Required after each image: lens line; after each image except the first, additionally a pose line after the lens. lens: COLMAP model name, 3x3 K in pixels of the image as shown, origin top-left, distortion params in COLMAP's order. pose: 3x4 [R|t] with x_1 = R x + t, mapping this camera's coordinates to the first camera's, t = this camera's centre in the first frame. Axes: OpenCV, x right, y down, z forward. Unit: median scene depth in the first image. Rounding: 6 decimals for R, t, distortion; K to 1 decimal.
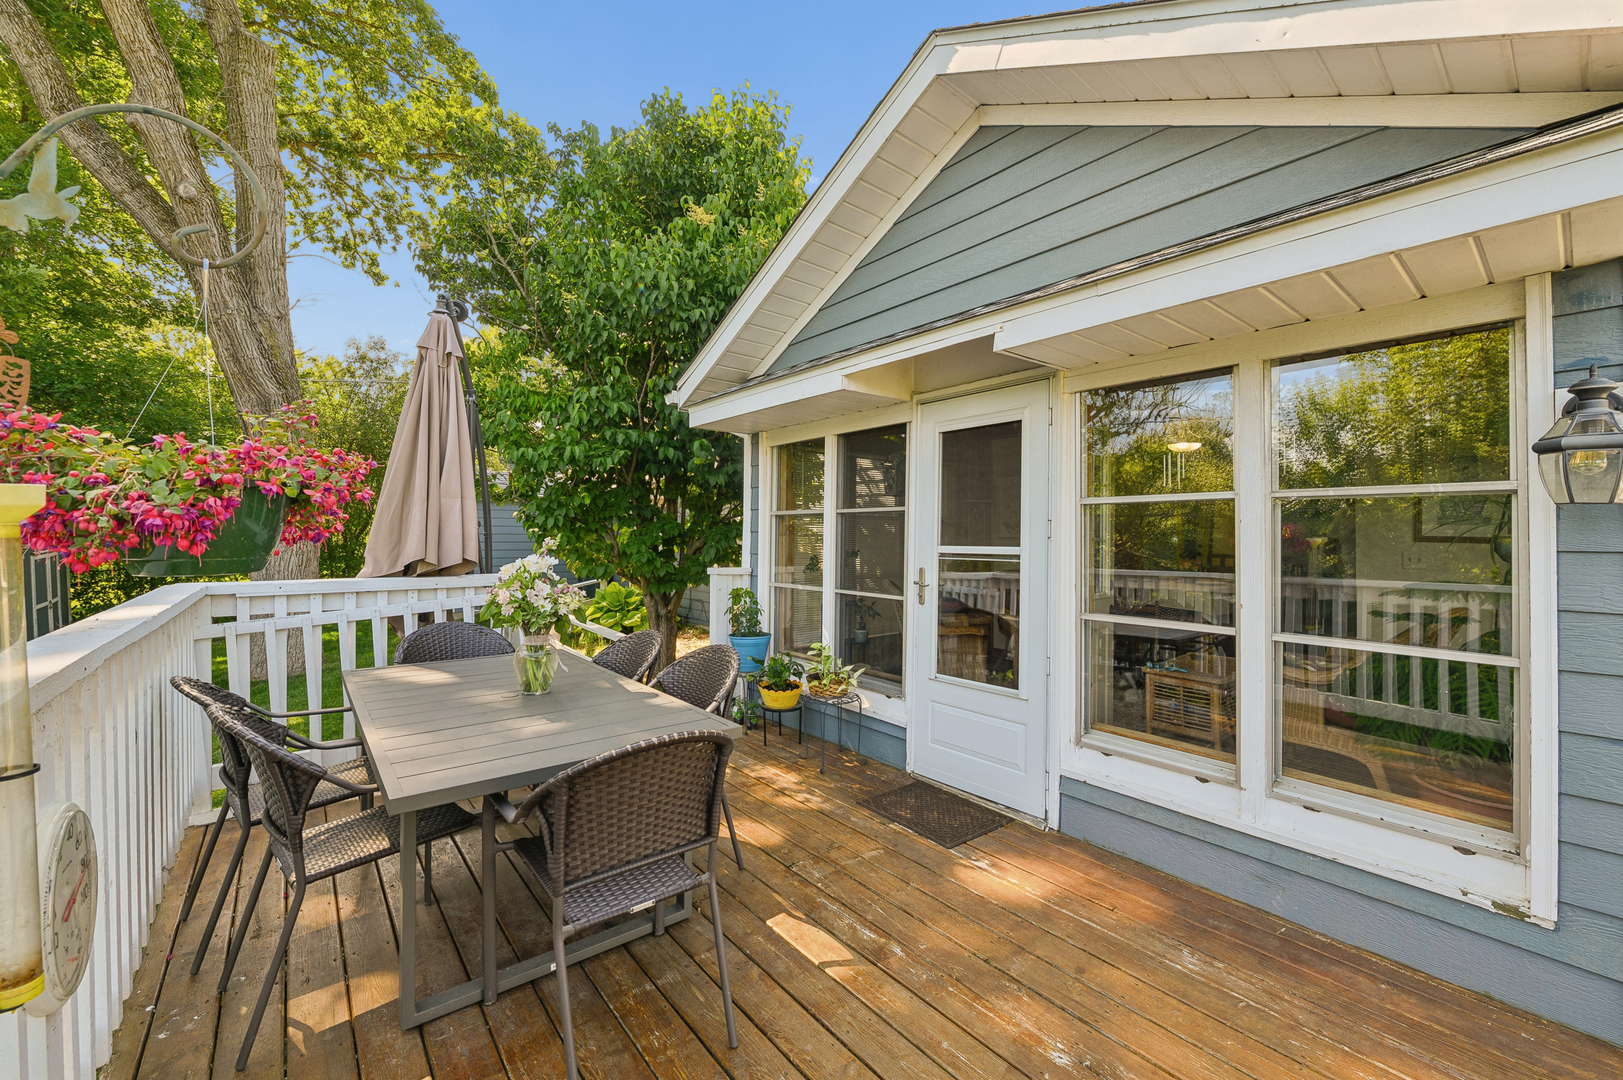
lens RADIAL K [[645.0, 0, 811.5], [0, 645.0, 540.0], [0, 0, 1]] dist [-0.018053, -0.000077]
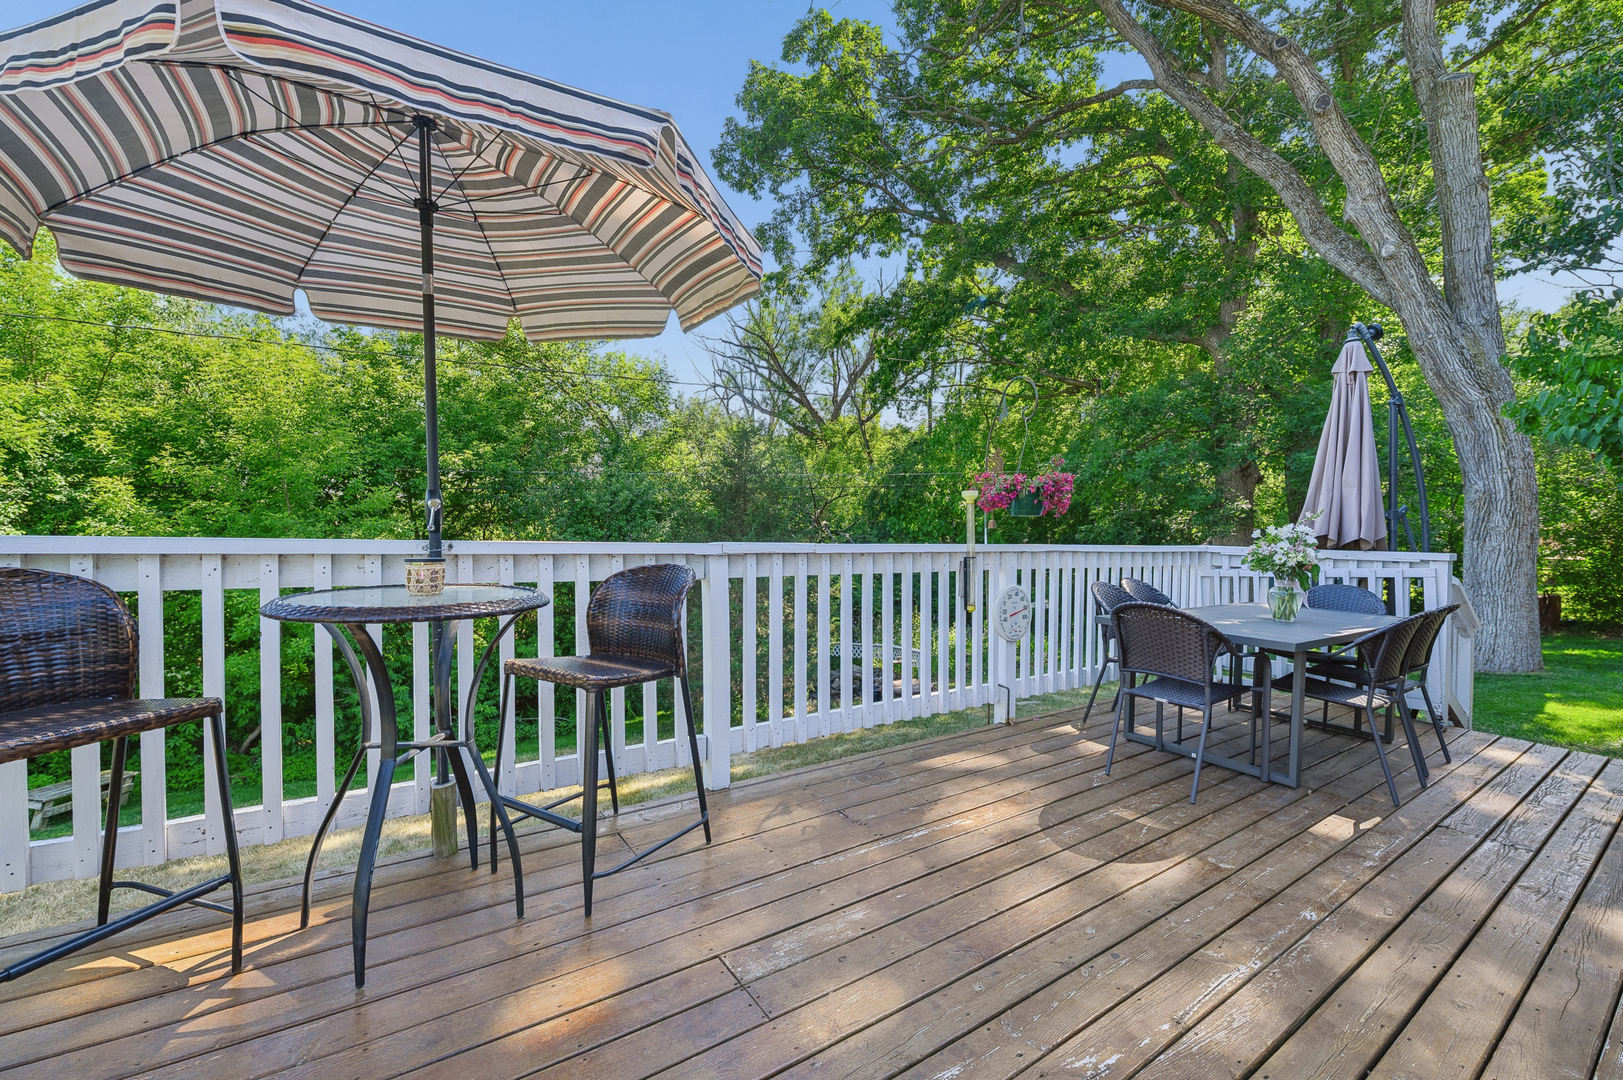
lens RADIAL K [[645.0, 0, 811.5], [0, 645.0, 540.0], [0, 0, 1]] dist [-0.018053, -0.000077]
pose [[-0.094046, 0.015907, -0.995441, 0.307041], [-0.035516, 0.999182, 0.019322, 0.019108], [0.994934, 0.037171, -0.093405, 0.022952]]
